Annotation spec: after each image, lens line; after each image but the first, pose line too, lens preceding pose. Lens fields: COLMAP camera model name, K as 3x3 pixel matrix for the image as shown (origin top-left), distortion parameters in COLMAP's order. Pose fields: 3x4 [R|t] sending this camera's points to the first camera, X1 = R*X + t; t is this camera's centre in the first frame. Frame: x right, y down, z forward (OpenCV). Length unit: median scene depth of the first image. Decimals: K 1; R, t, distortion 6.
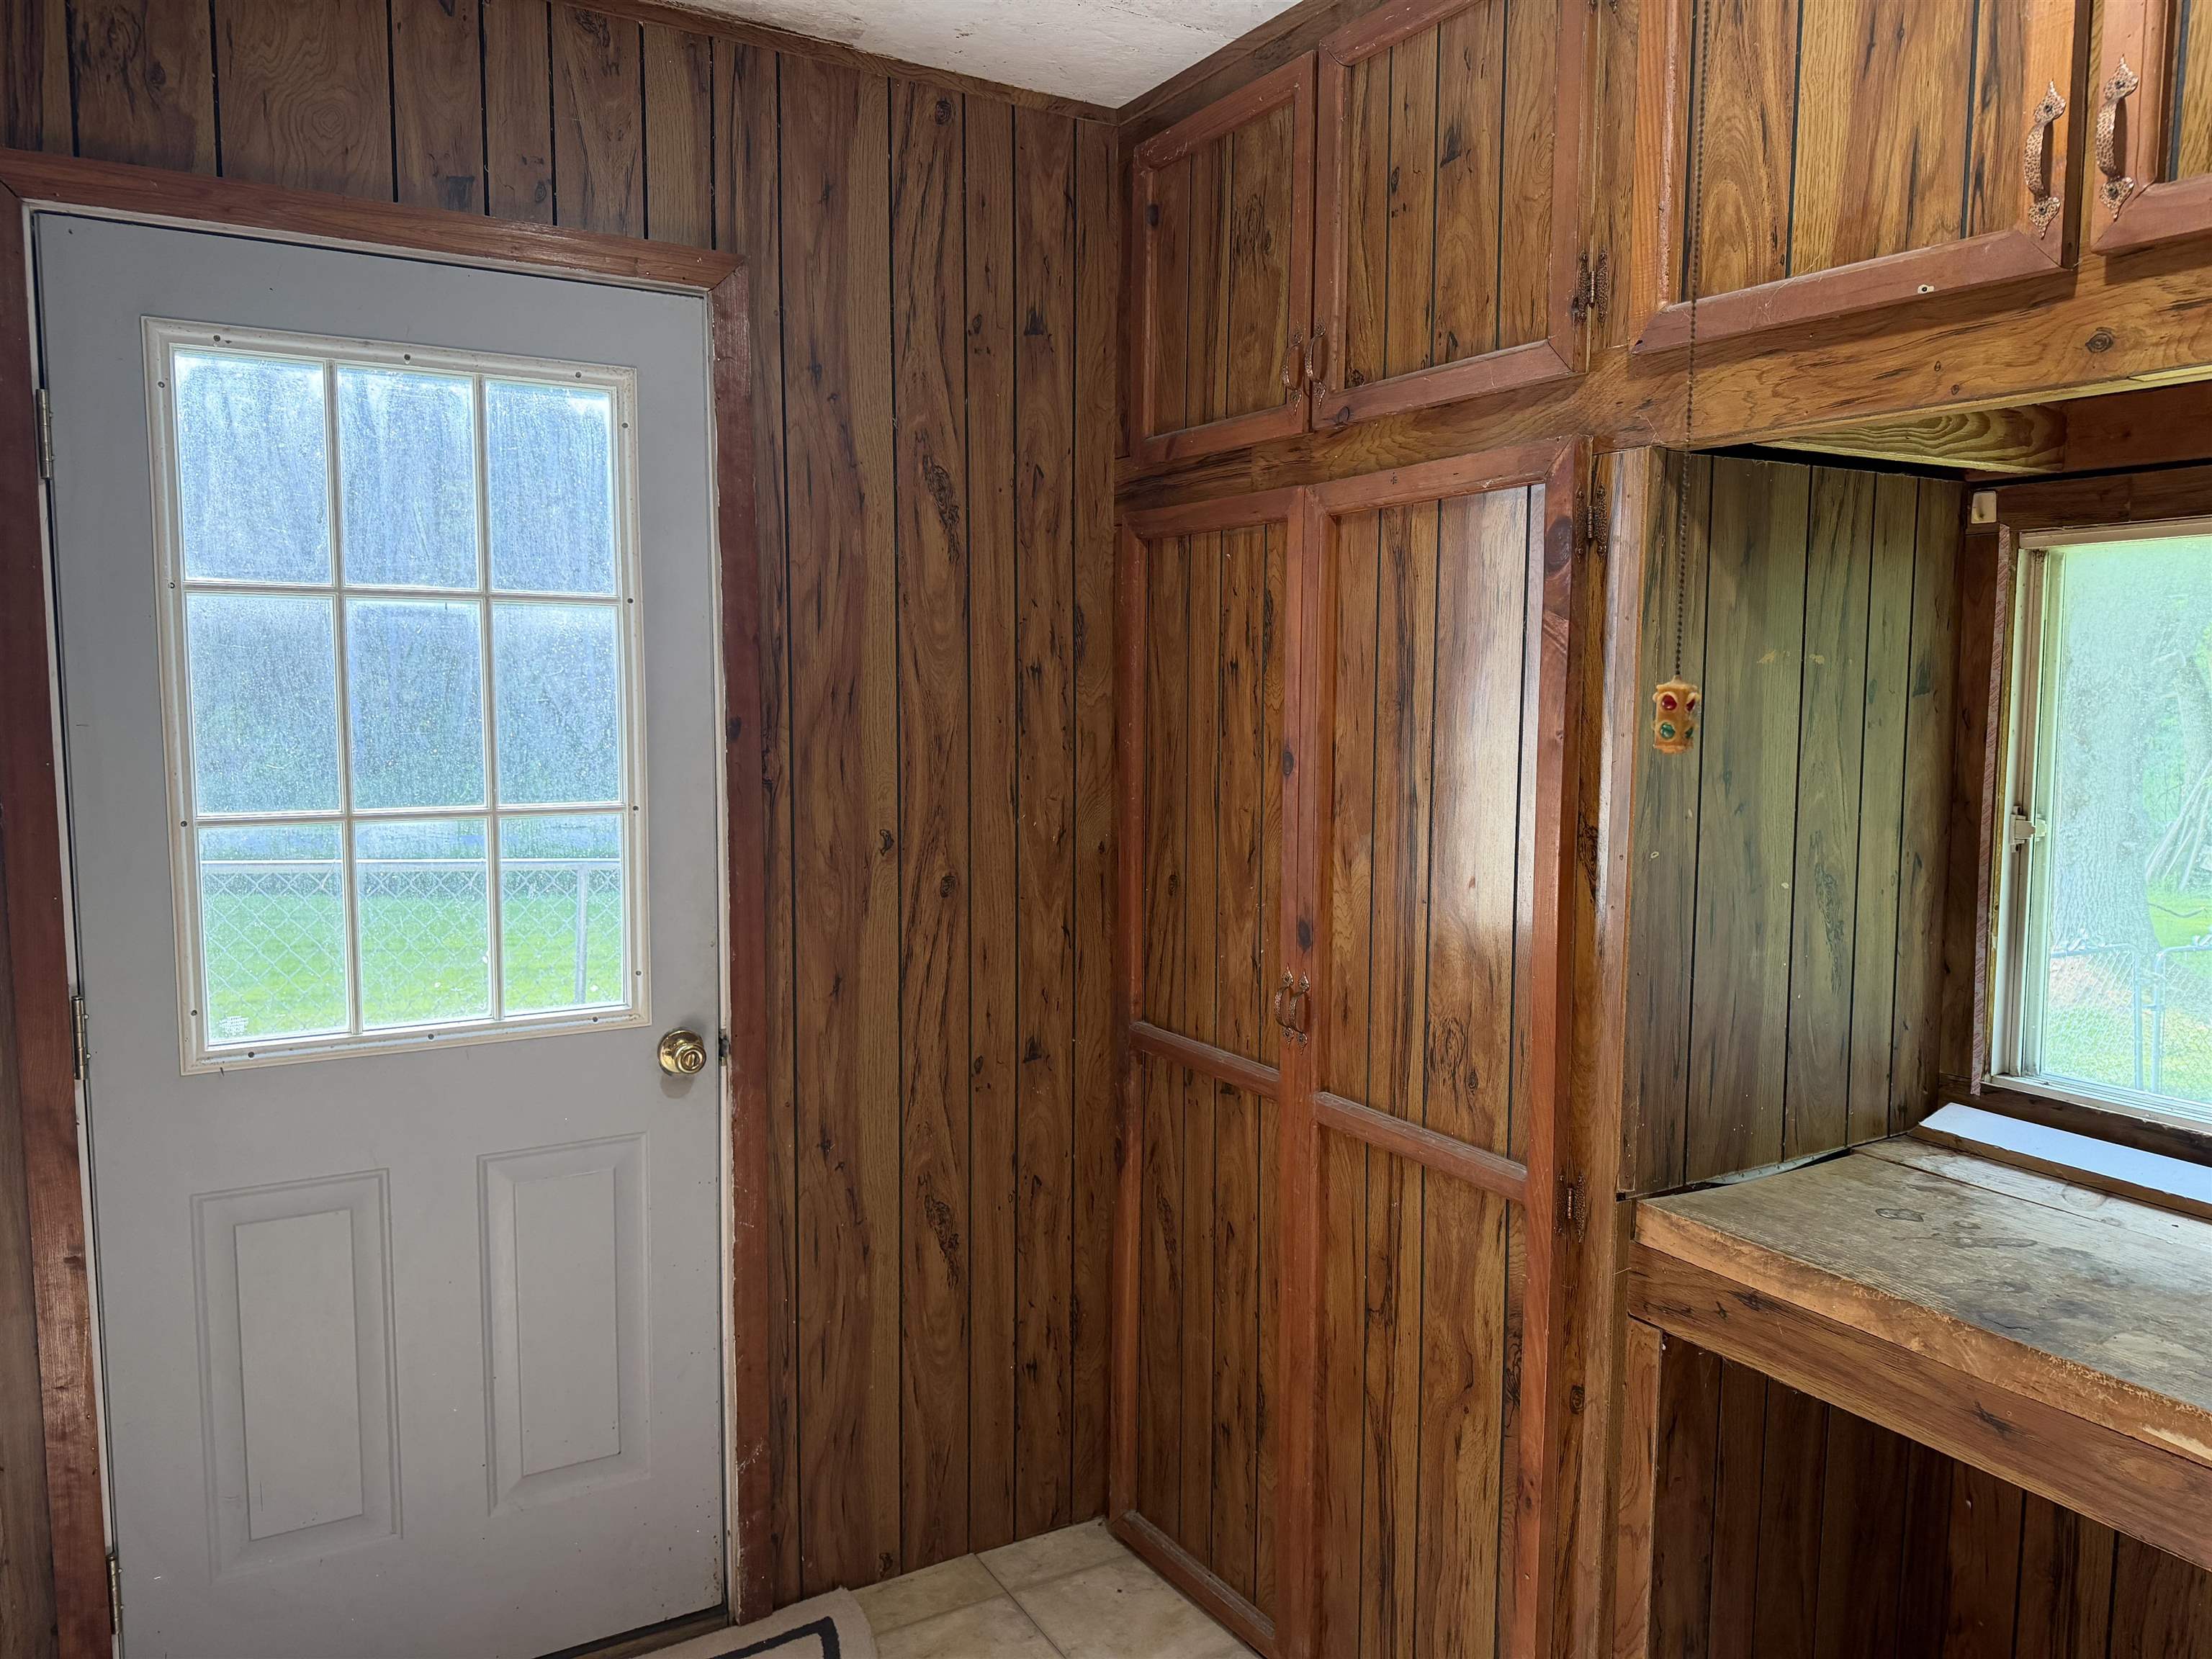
lens RADIAL K [[1518.4, 0, 1098.7], [0, 1518.4, 832.2], [0, 0, 1]] dist [0.100059, -0.150311]
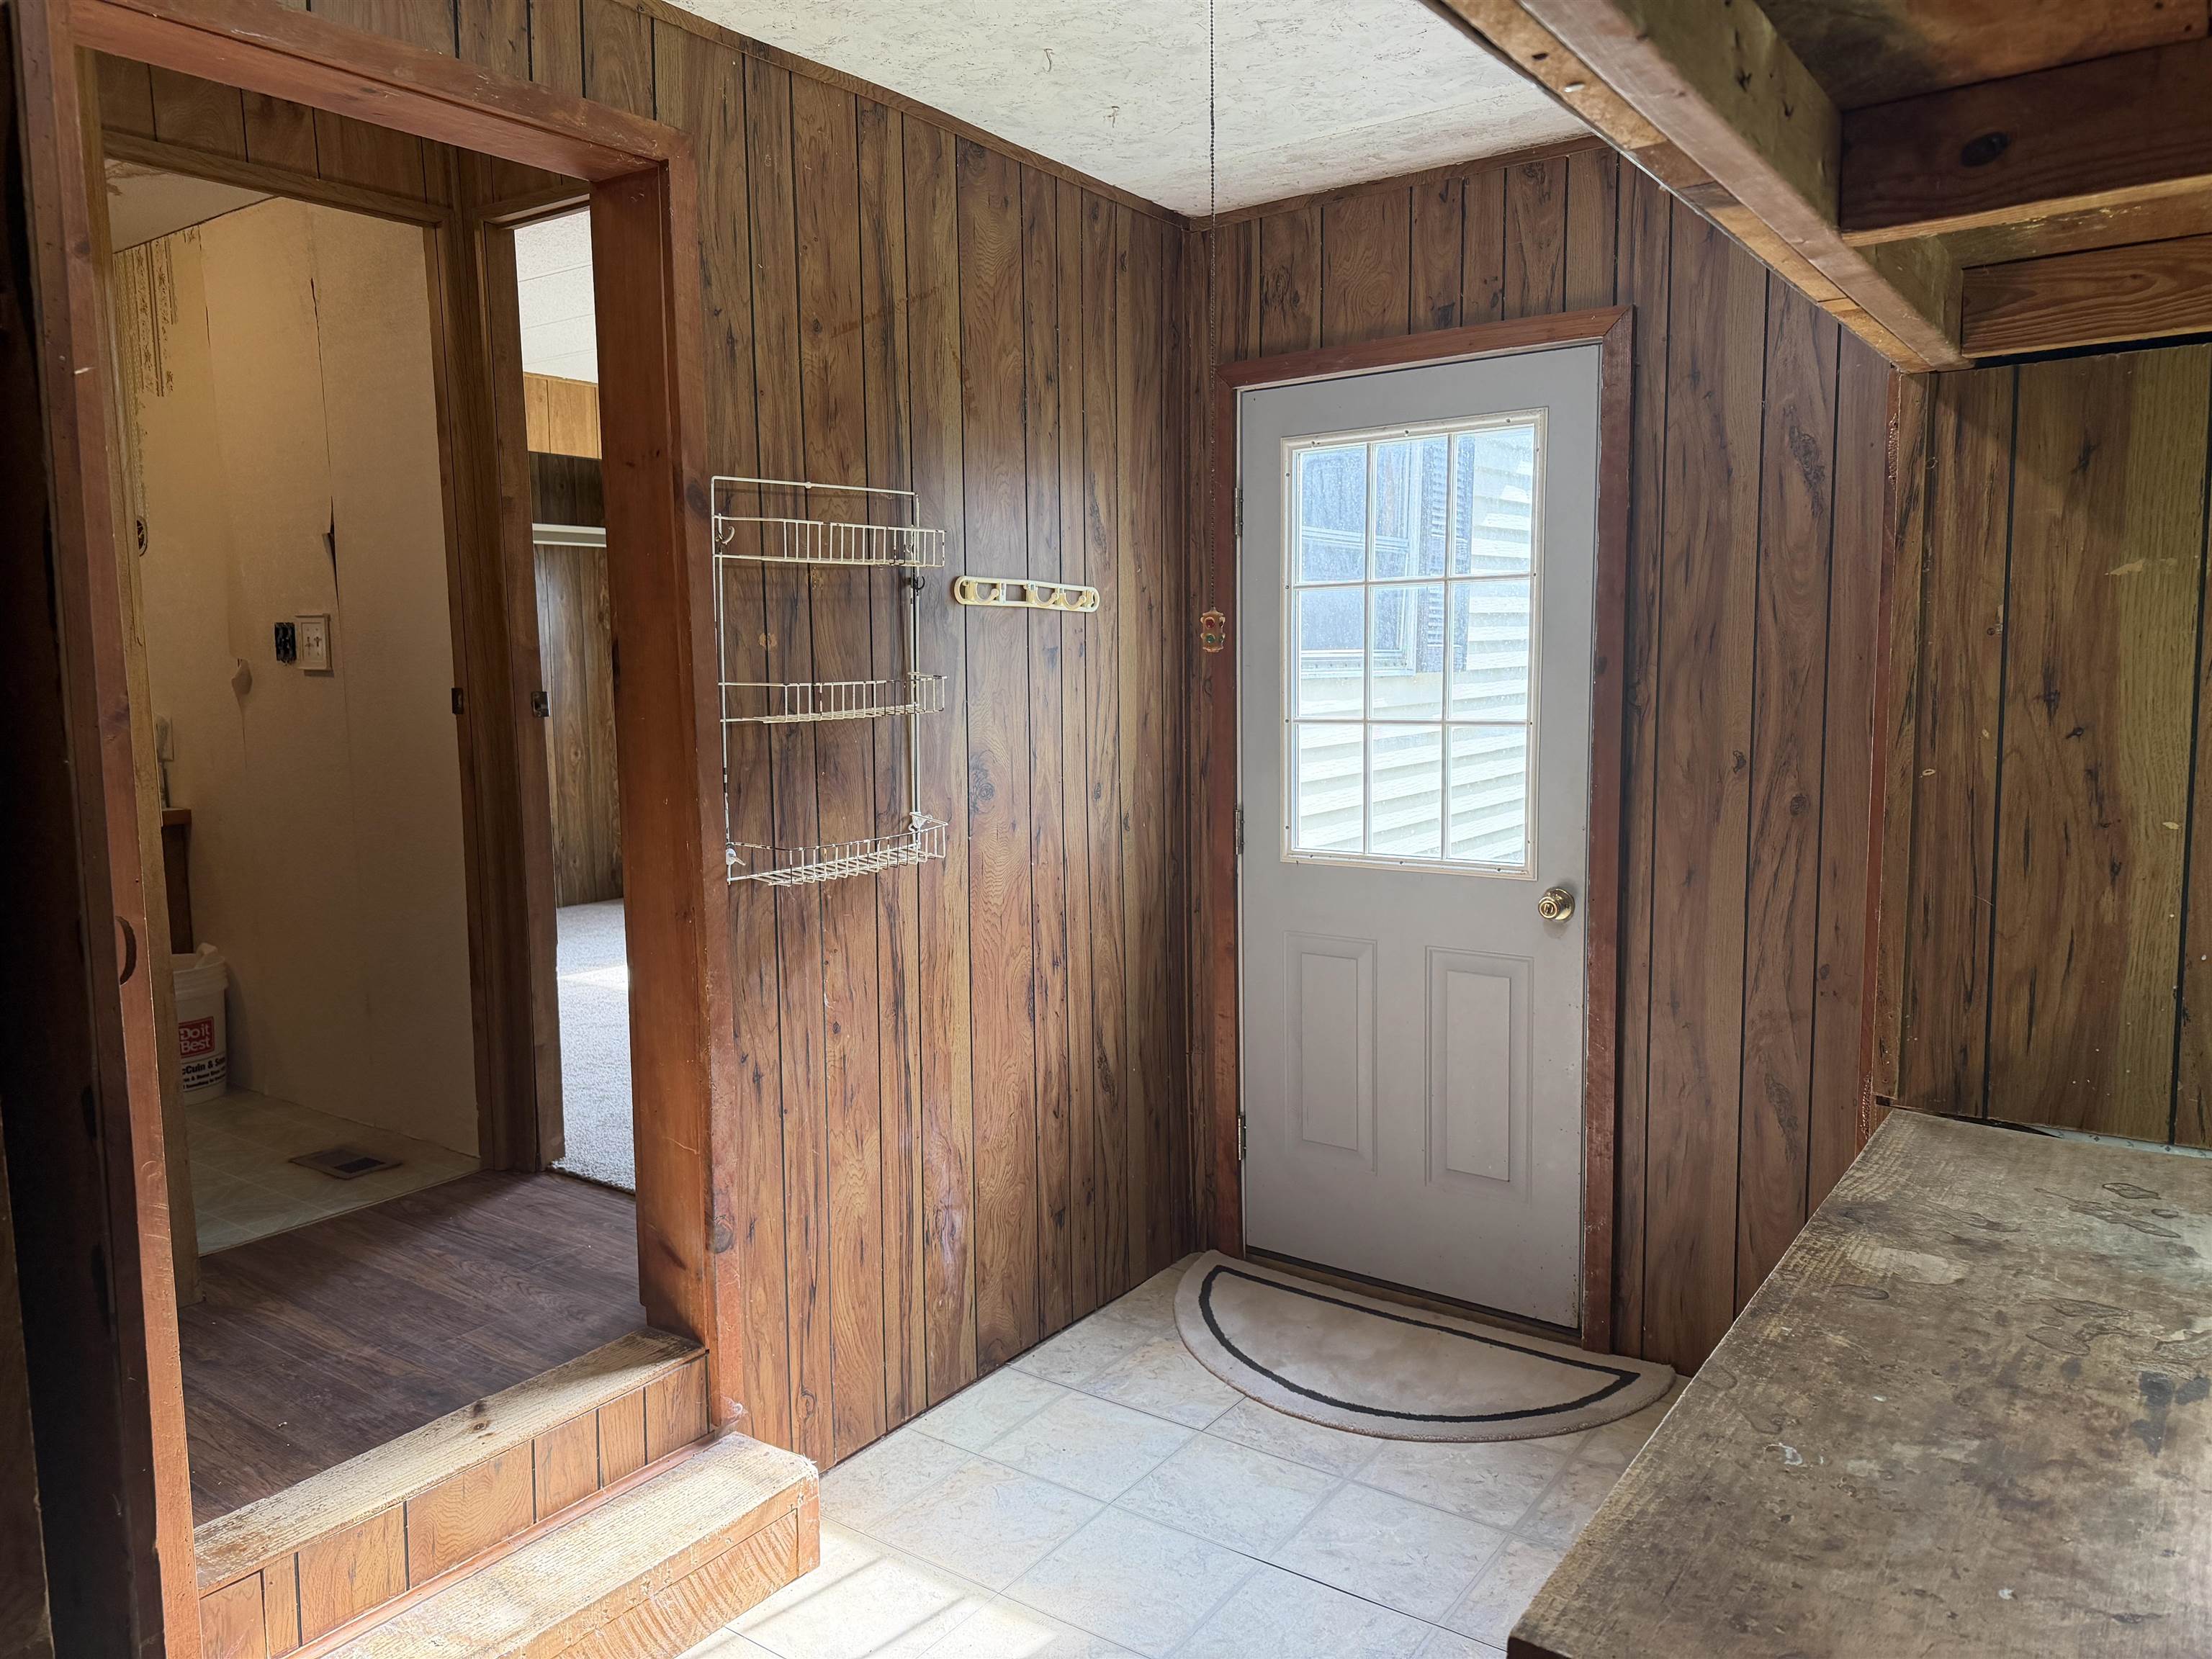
lens RADIAL K [[1537.0, 0, 1101.5], [0, 1537.0, 818.2], [0, 0, 1]] dist [-0.005827, -0.003618]
pose [[0.416296, 0.080971, -0.905617, 0.791918], [-0.071522, 0.995857, 0.056162, 0.019926], [0.906412, 0.041391, 0.420362, 0.061686]]
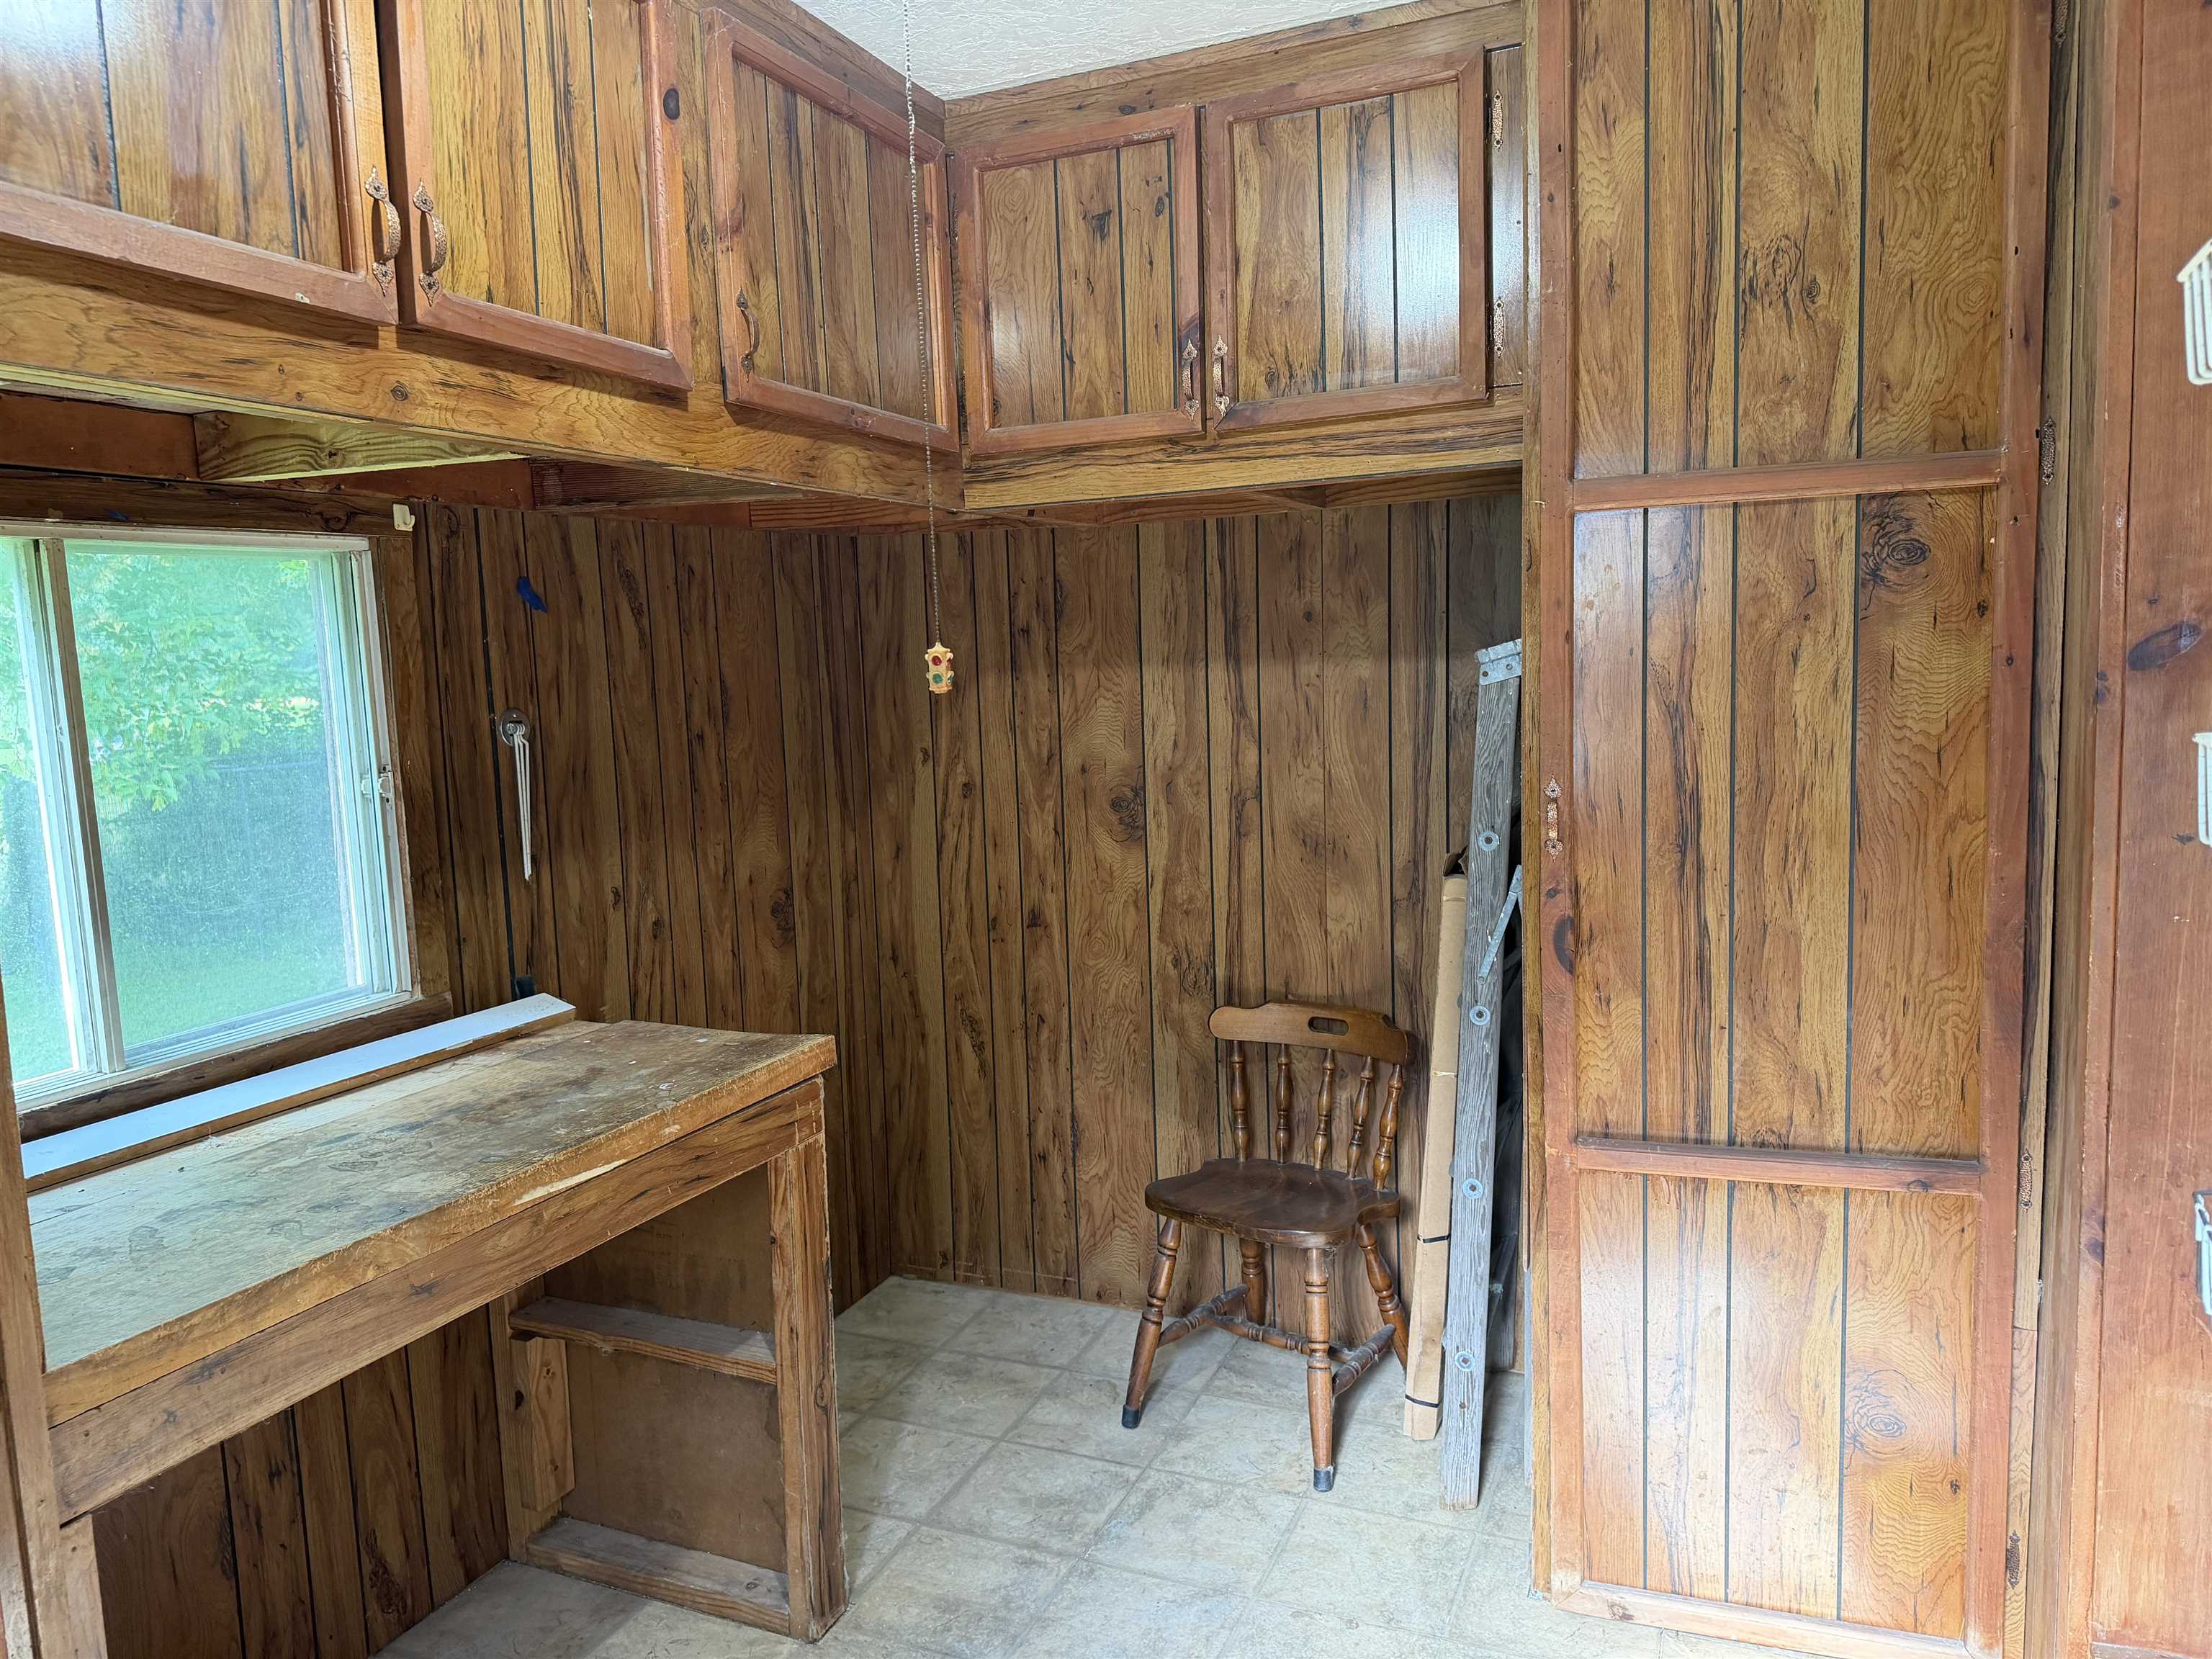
lens RADIAL K [[1518.4, 0, 1098.7], [0, 1518.4, 832.2], [0, 0, 1]] dist [0.100059, -0.150311]
pose [[-0.603546, -0.073339, 0.793948, -0.397006], [0.112953, 0.977854, 0.176191, -0.068293], [-0.789287, 0.196018, -0.581896, 0.740770]]
